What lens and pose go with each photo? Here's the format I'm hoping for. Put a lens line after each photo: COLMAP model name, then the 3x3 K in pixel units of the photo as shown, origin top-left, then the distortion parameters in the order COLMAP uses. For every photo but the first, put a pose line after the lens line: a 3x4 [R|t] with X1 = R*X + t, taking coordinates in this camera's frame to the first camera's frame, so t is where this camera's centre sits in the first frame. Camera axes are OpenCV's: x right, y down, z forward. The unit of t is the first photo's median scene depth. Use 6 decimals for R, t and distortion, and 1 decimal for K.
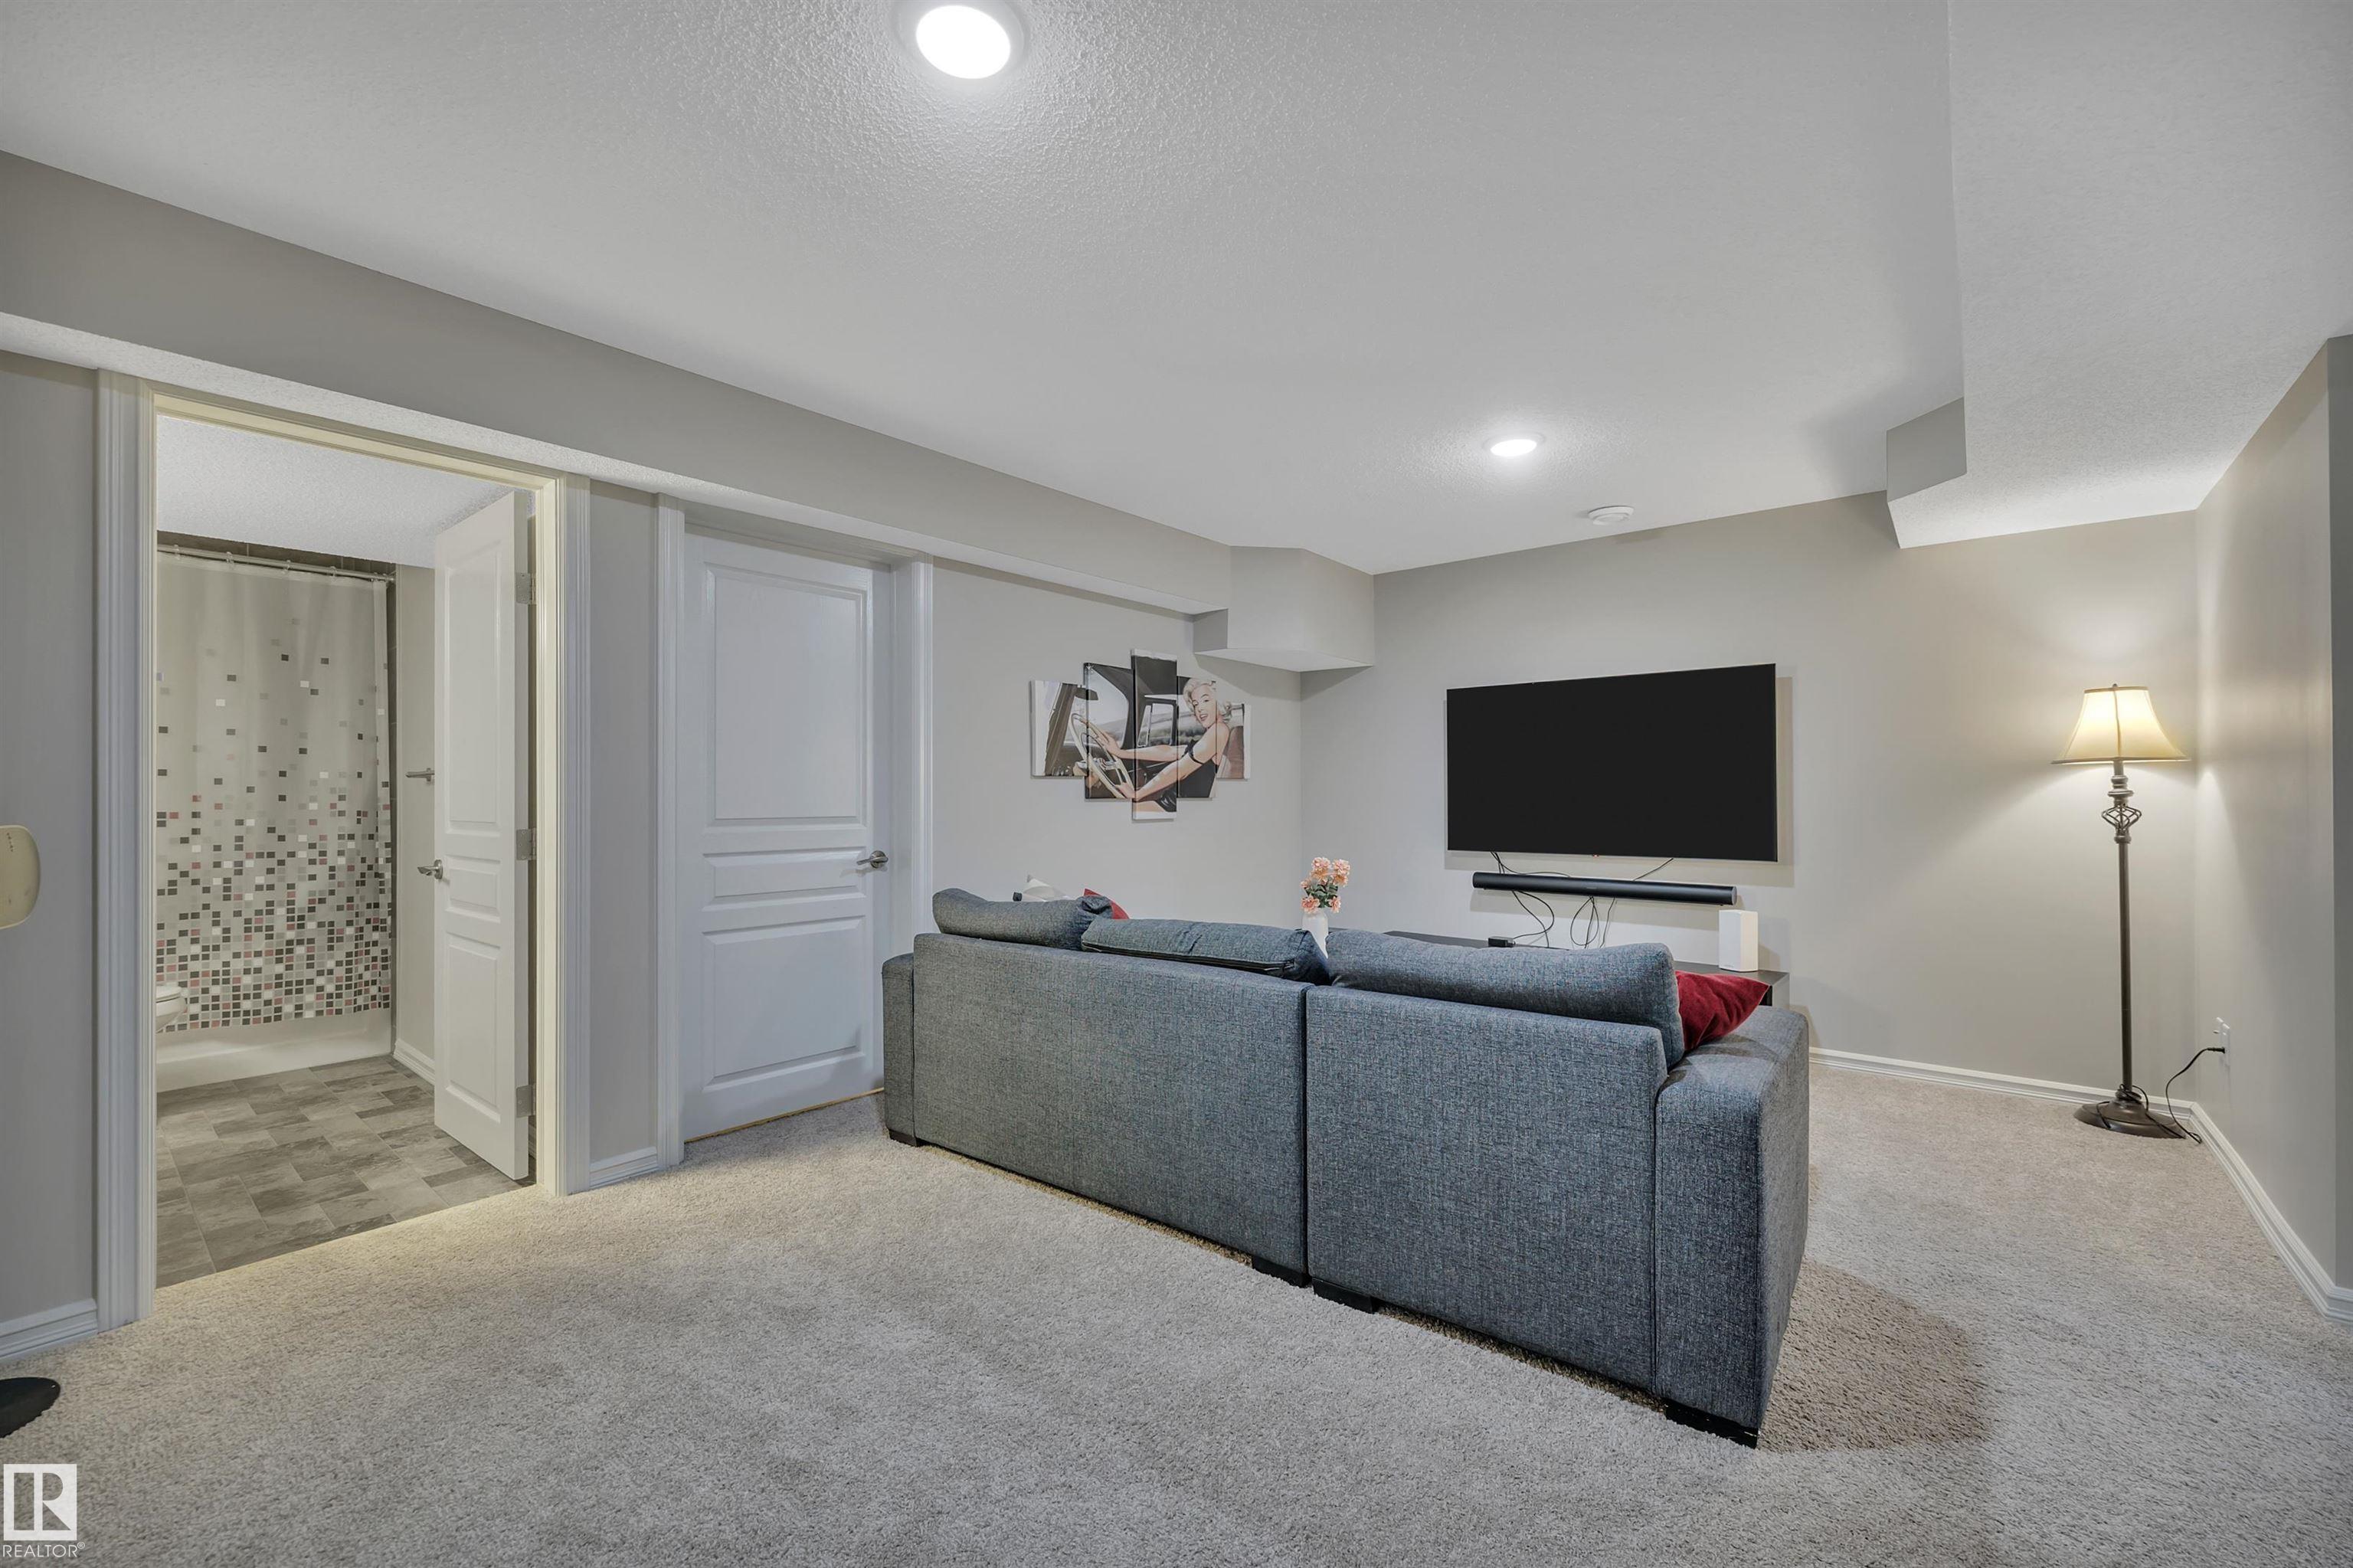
lens RADIAL K [[981.3, 0, 1191.6], [0, 981.3, 794.6], [0, 0, 1]] dist [0.006128, -0.000773]
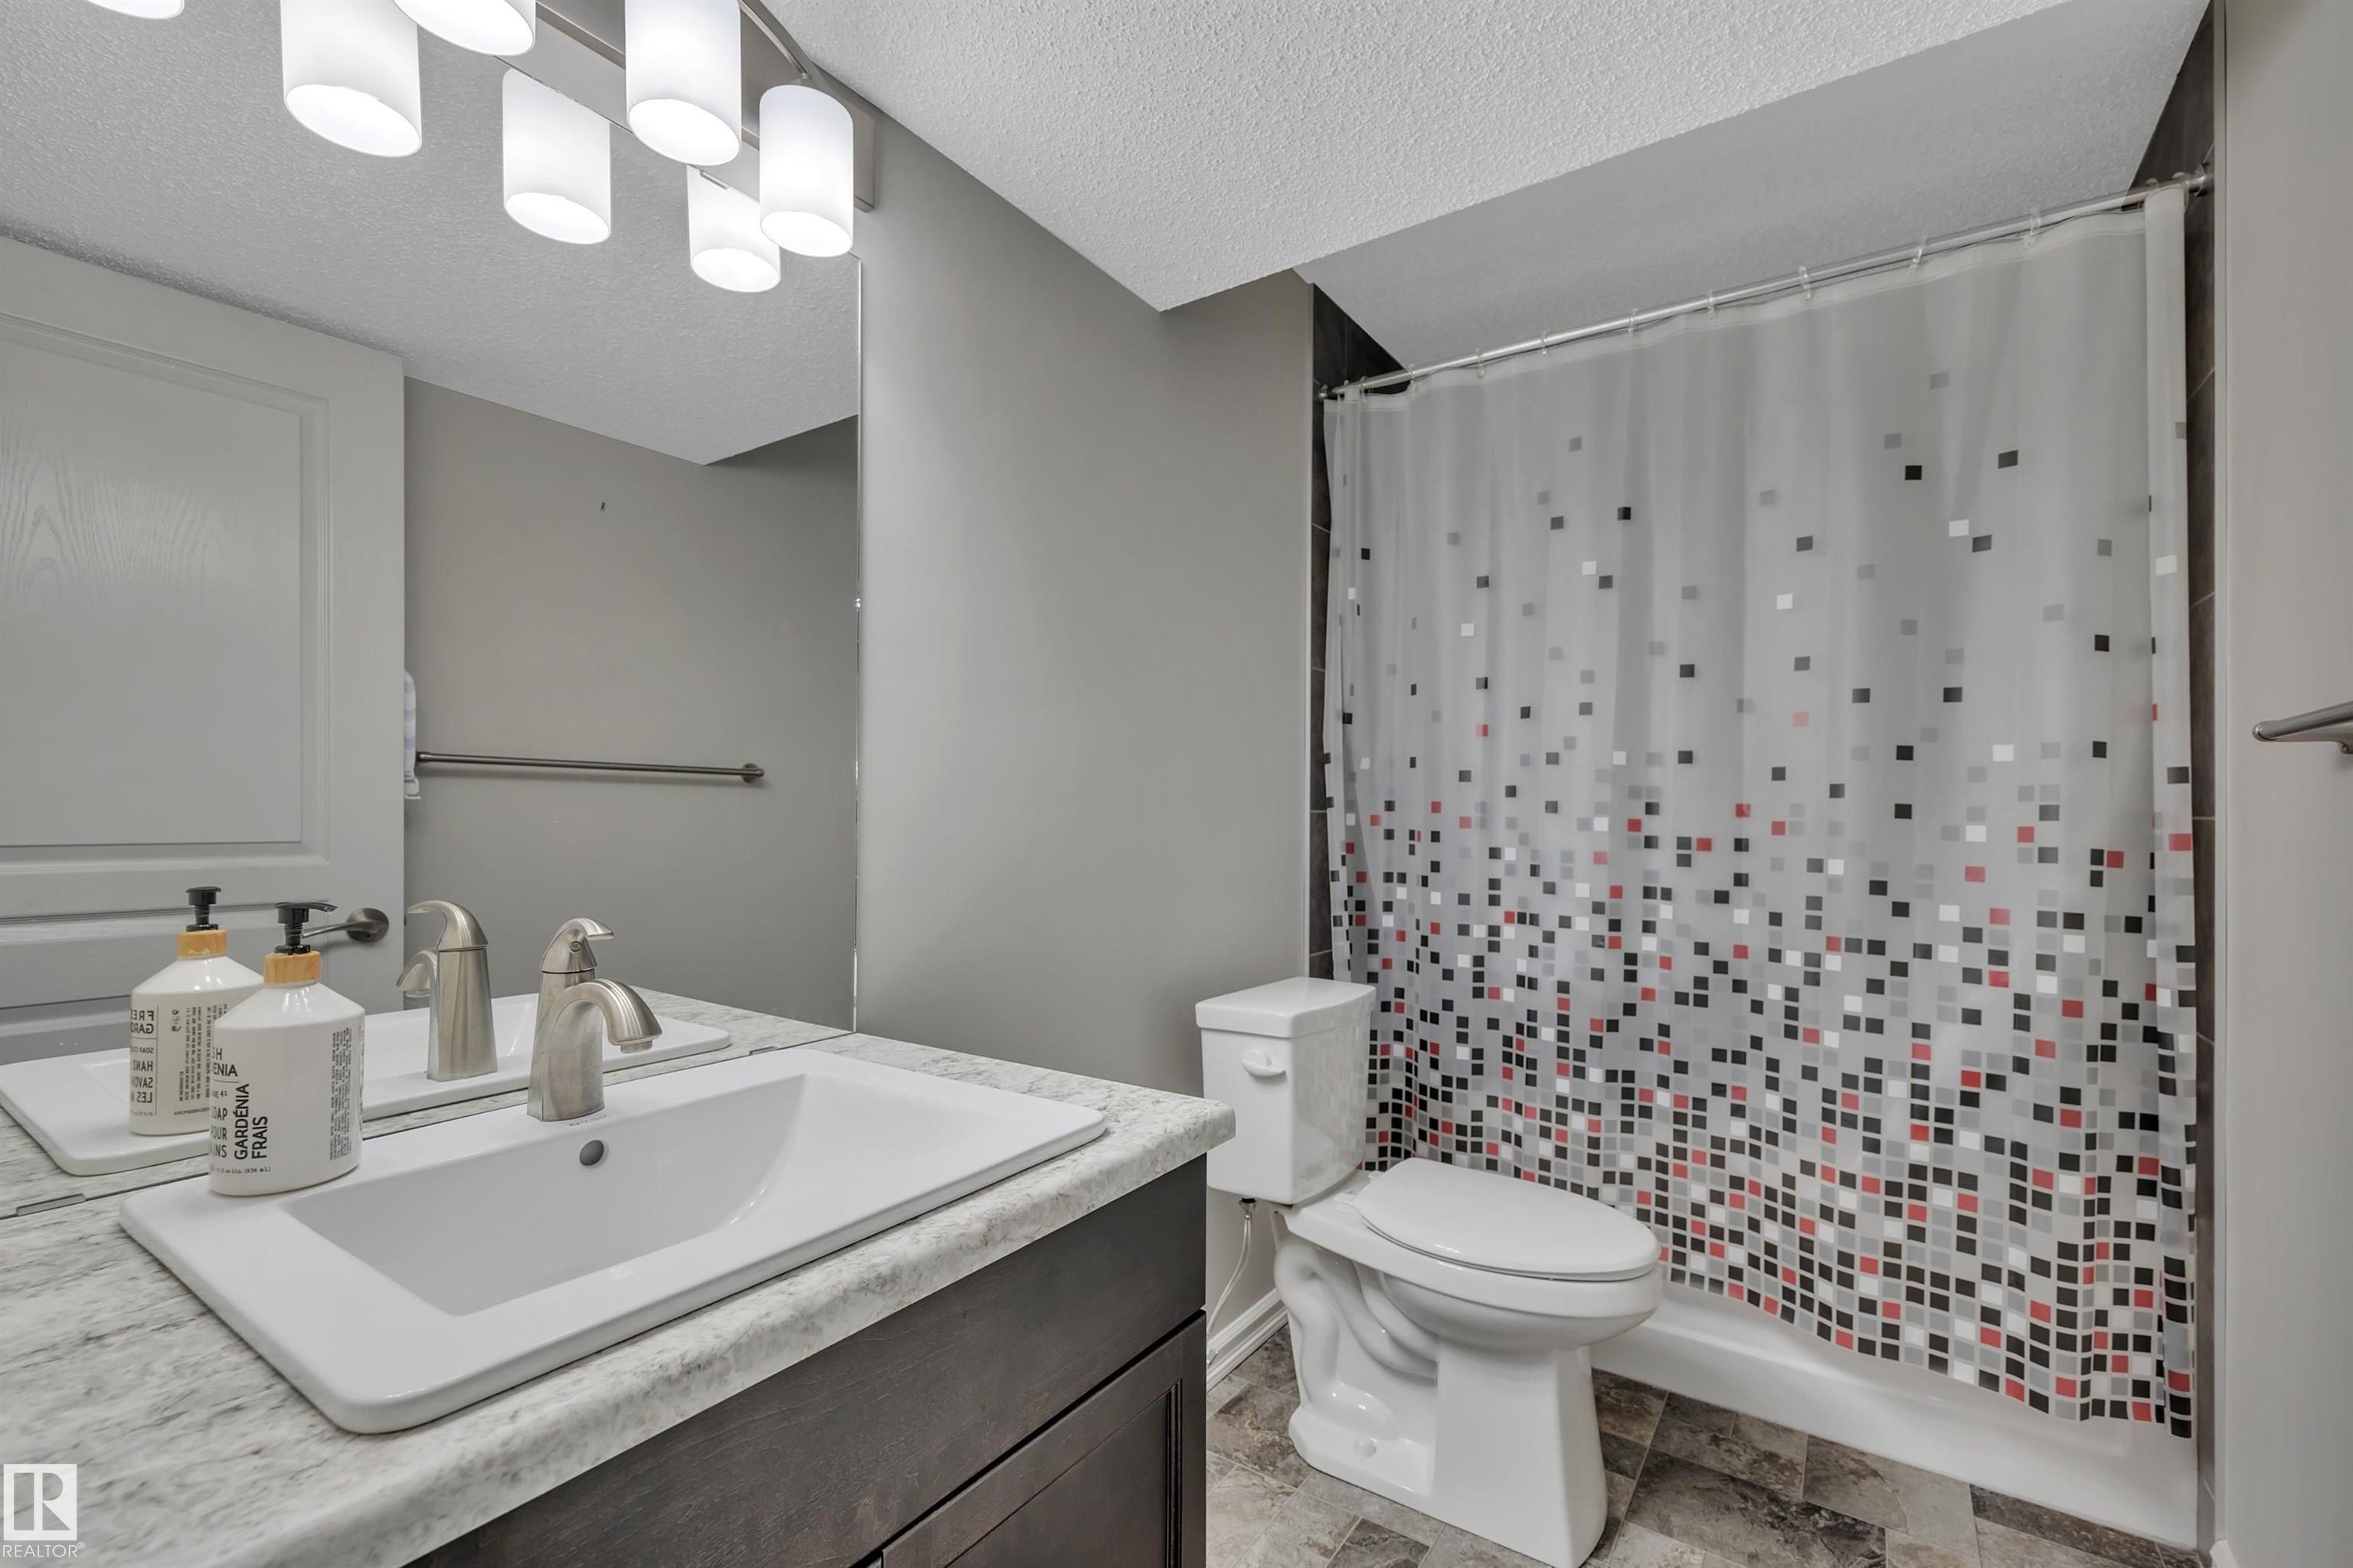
lens RADIAL K [[981.3, 0, 1191.6], [0, 981.3, 794.6], [0, 0, 1]] dist [0.006128, -0.000773]
pose [[0.104221, -0.006215, -0.994535, -0.540395], [-0.008892, 0.999935, -0.007180, 0.002043], [0.994514, 0.009591, 0.104159, 0.656314]]
